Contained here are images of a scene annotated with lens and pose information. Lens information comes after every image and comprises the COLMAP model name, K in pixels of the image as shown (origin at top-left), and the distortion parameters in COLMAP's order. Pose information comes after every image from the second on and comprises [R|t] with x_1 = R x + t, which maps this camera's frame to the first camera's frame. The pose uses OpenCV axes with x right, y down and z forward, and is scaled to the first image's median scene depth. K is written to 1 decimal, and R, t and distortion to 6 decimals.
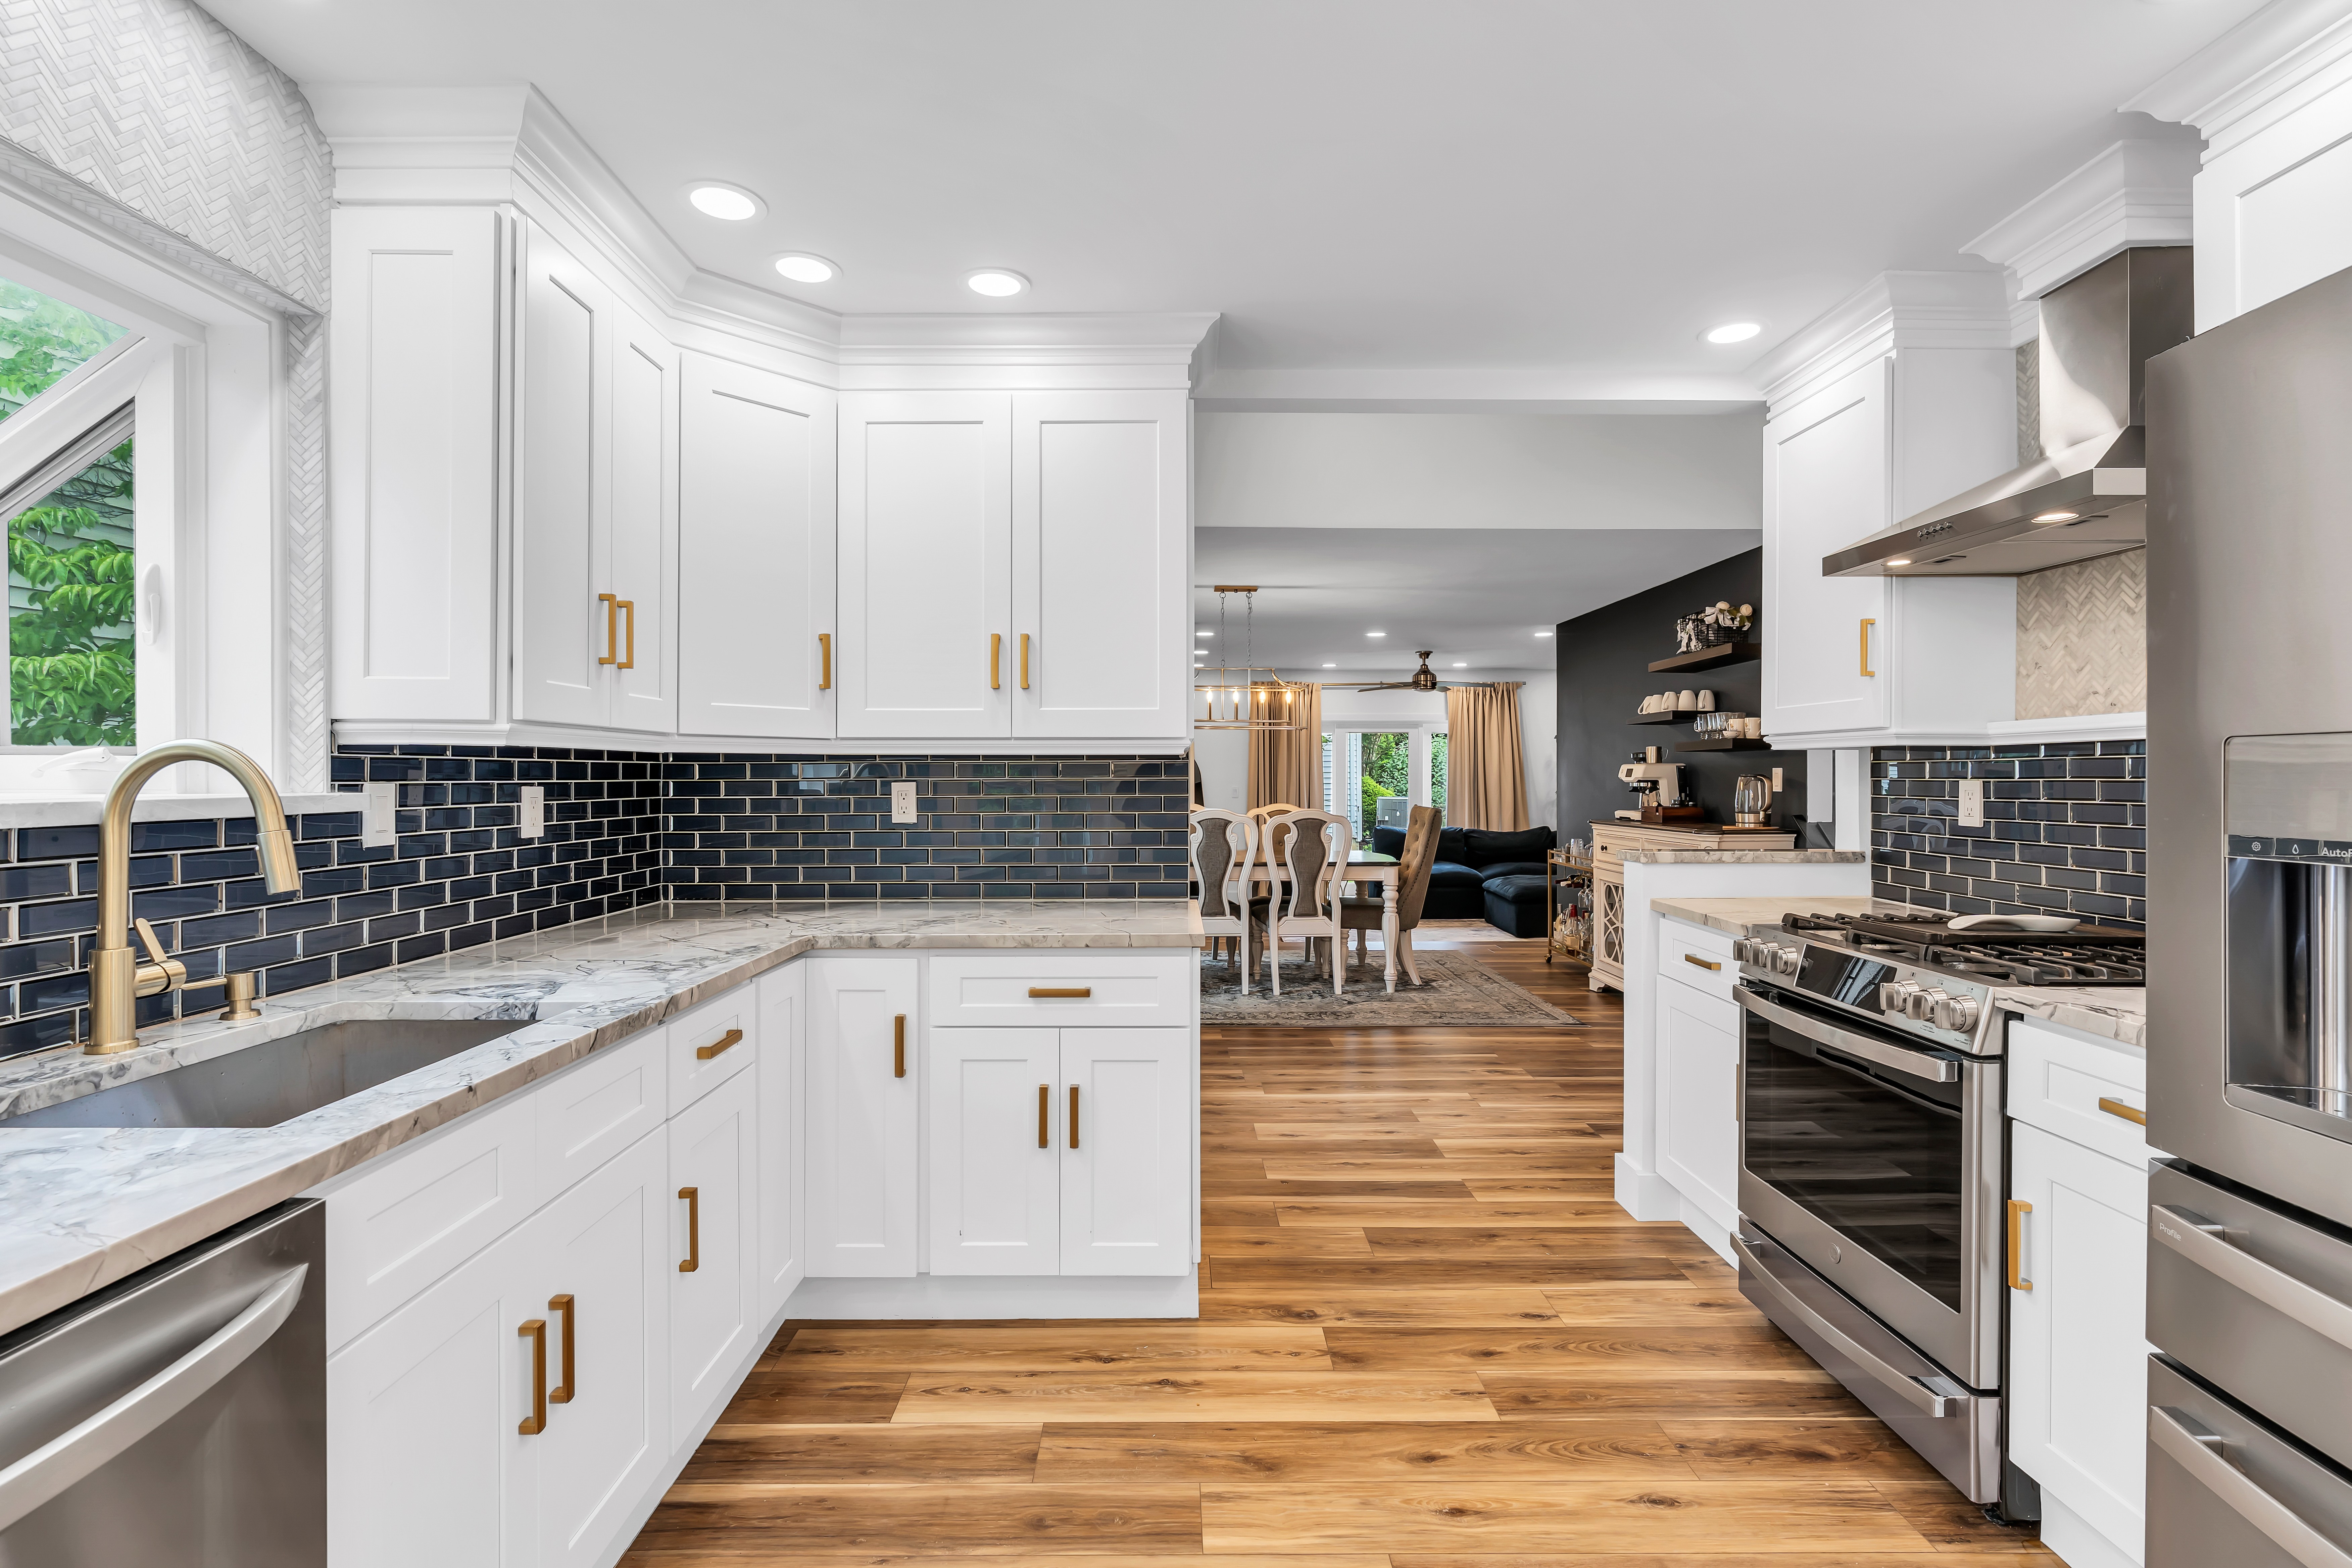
lens RADIAL K [[1071.1, 0, 1171.4], [0, 1071.1, 780.1], [0, 0, 1]] dist [-0.004149, 0.000933]
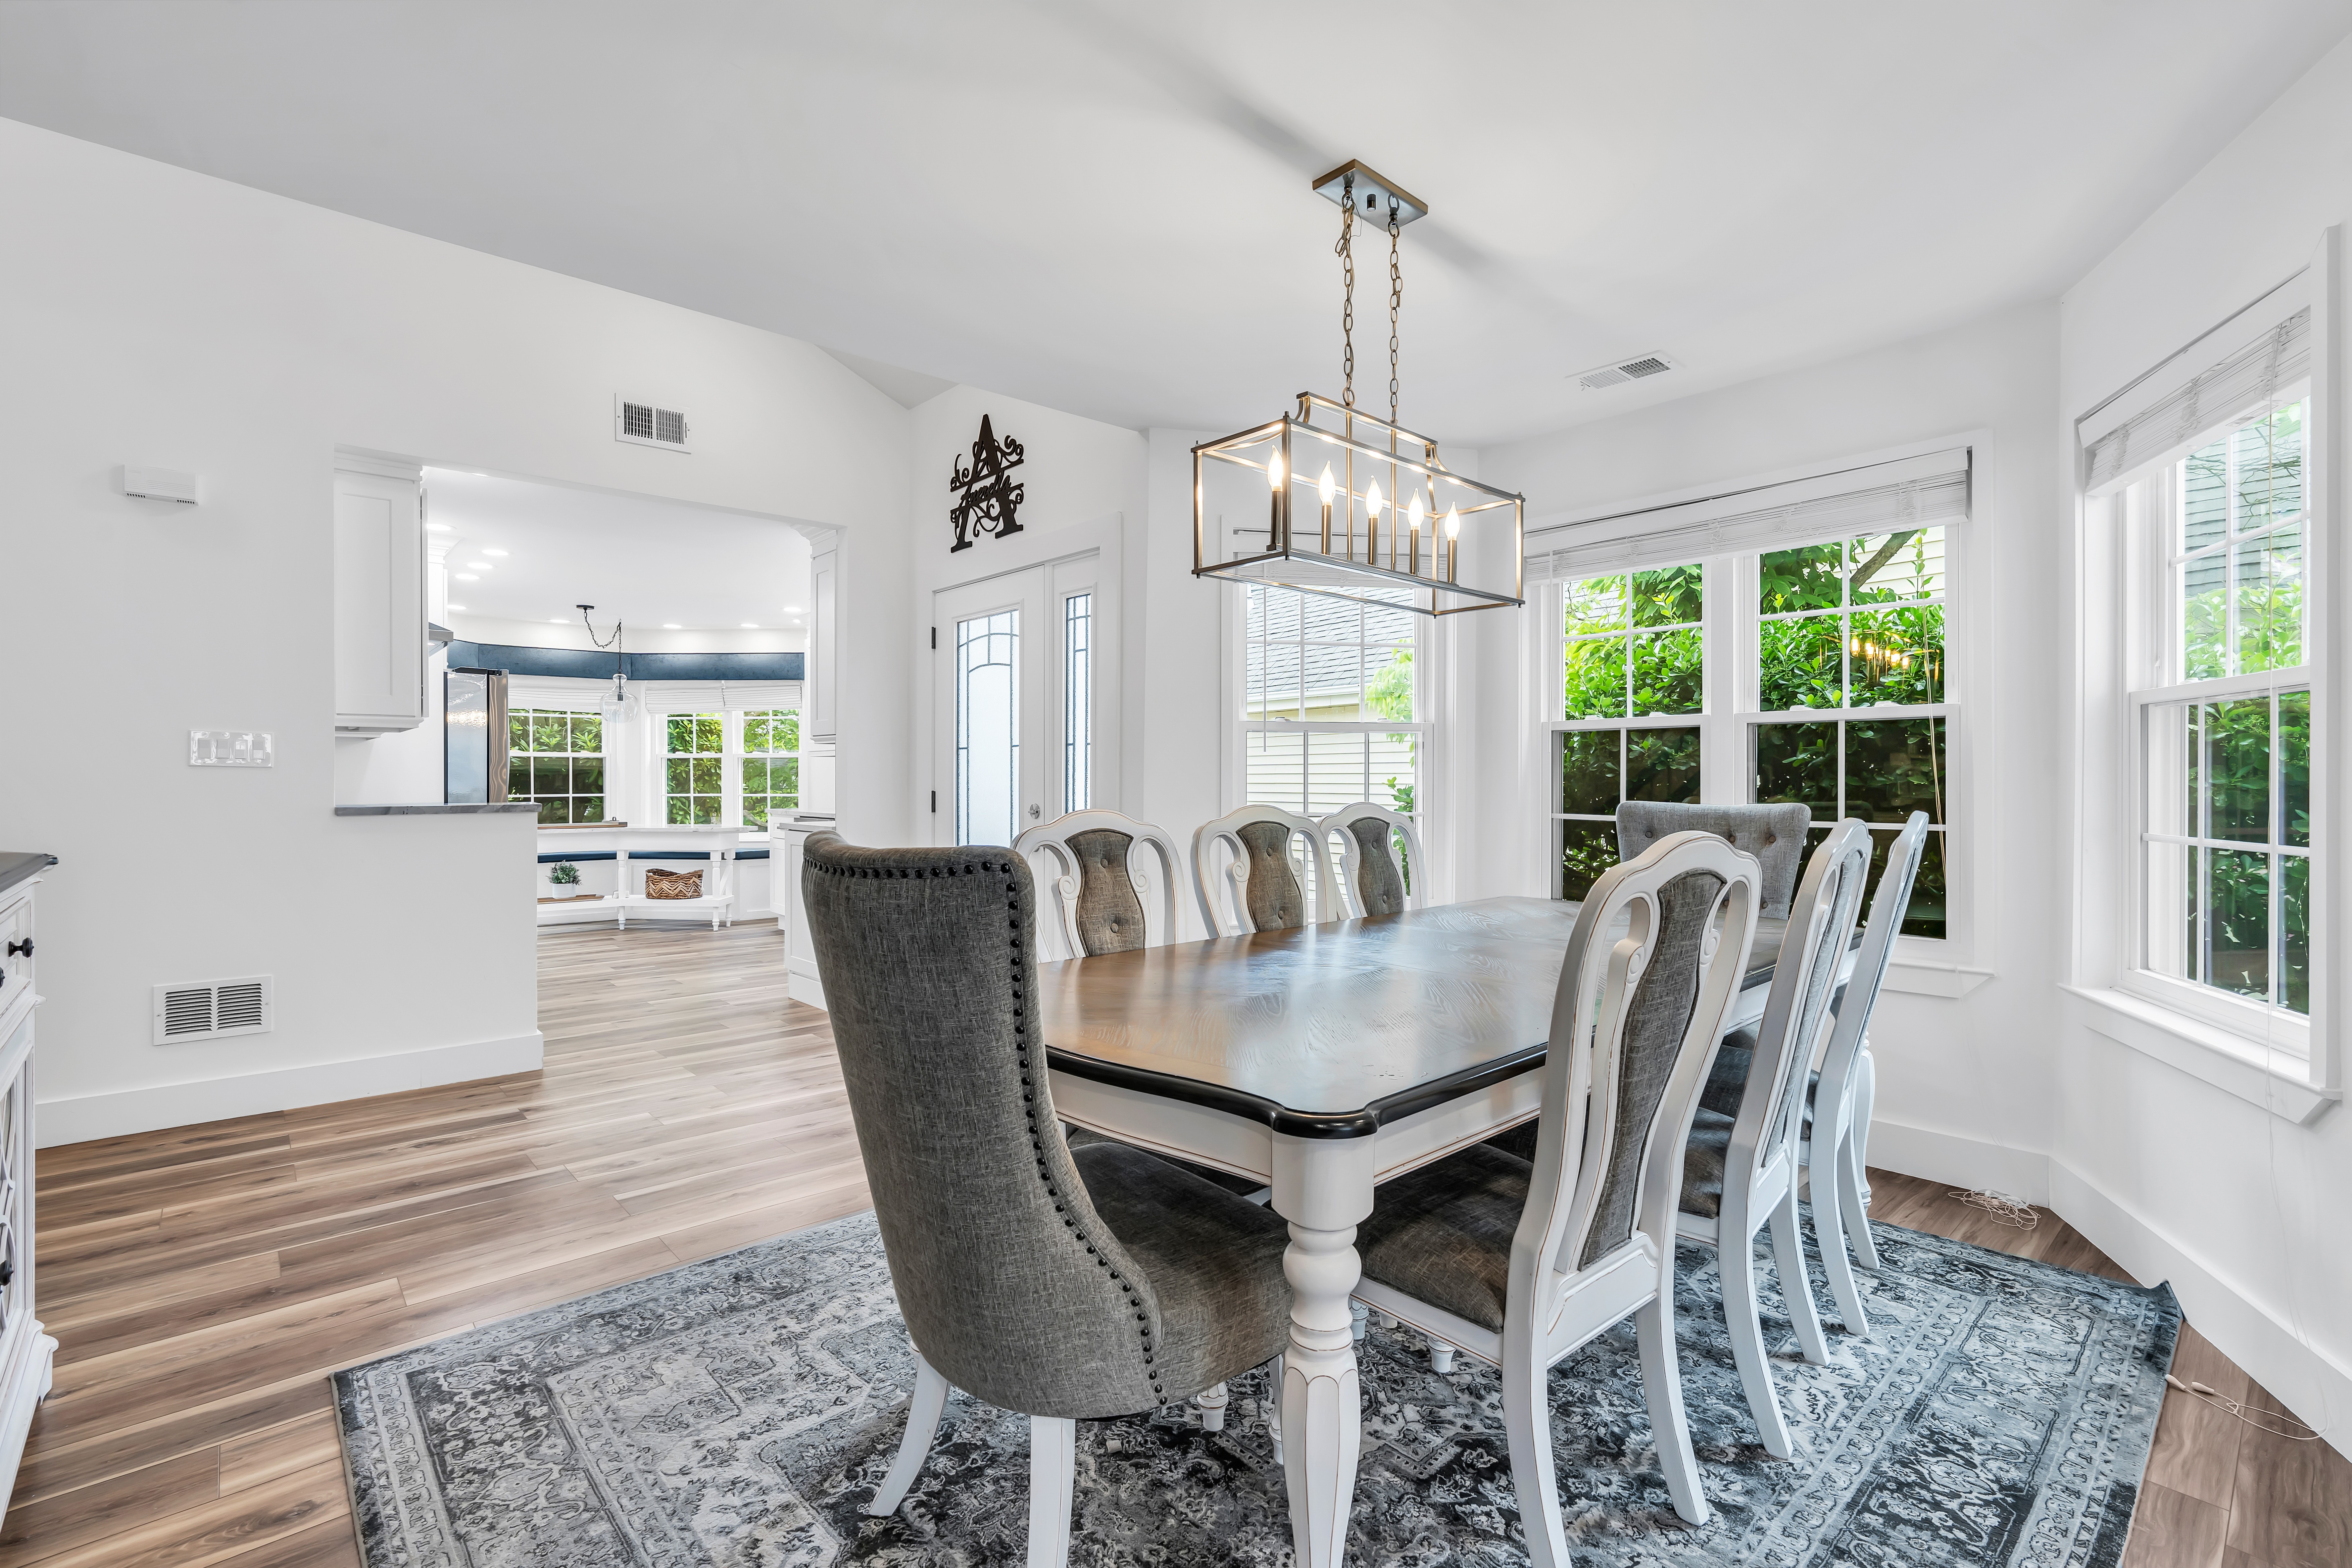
lens RADIAL K [[1054.9, 0, 1166.3], [0, 1054.9, 780.4], [0, 0, 1]] dist [-0.003092, 0.000203]
pose [[-0.748993, 0.001678, -0.662576, 0.840502], [-0.002153, 0.999985, 0.004967, 0.033027], [0.662574, 0.005147, -0.748978, 2.984334]]
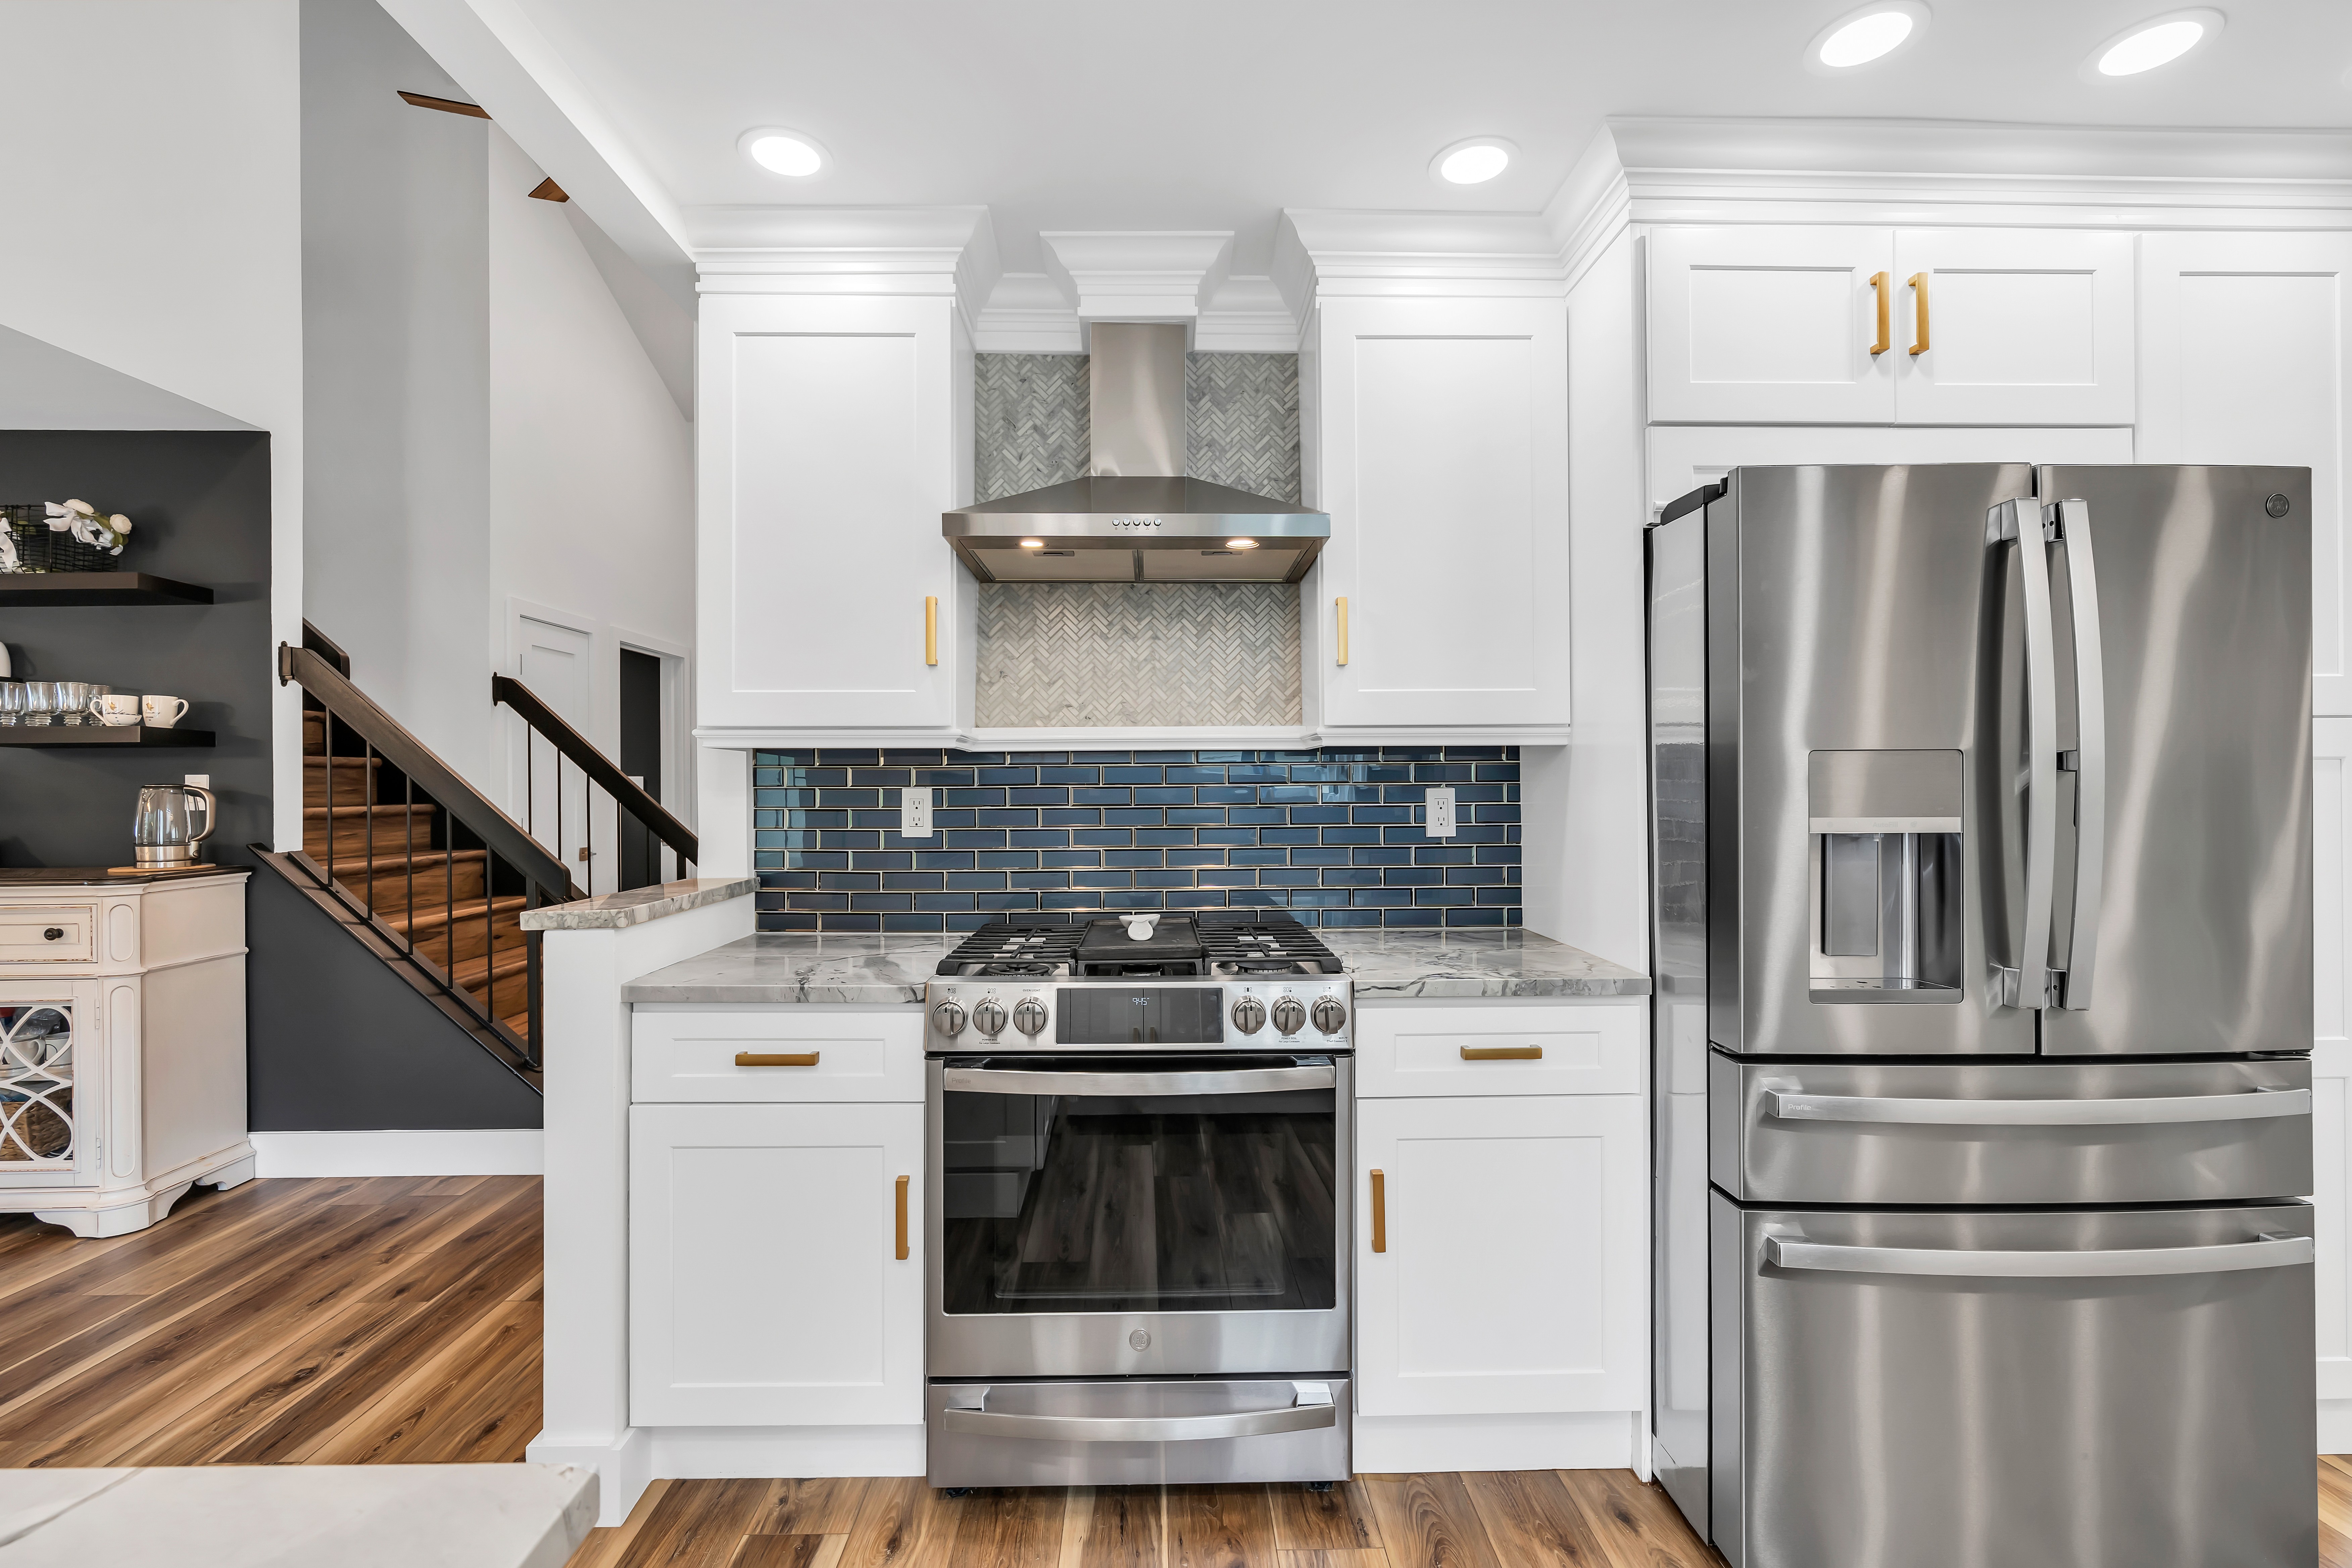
lens RADIAL K [[1045.8, 0, 1171.0], [0, 1045.8, 783.1], [0, 0, 1]] dist [-0.002565, 0.000116]
pose [[-0.016583, 0.002440, 0.999860, -0.175923], [0.007617, 0.999968, -0.002314, -0.000103], [-0.999833, 0.007578, -0.016601, 0.798303]]
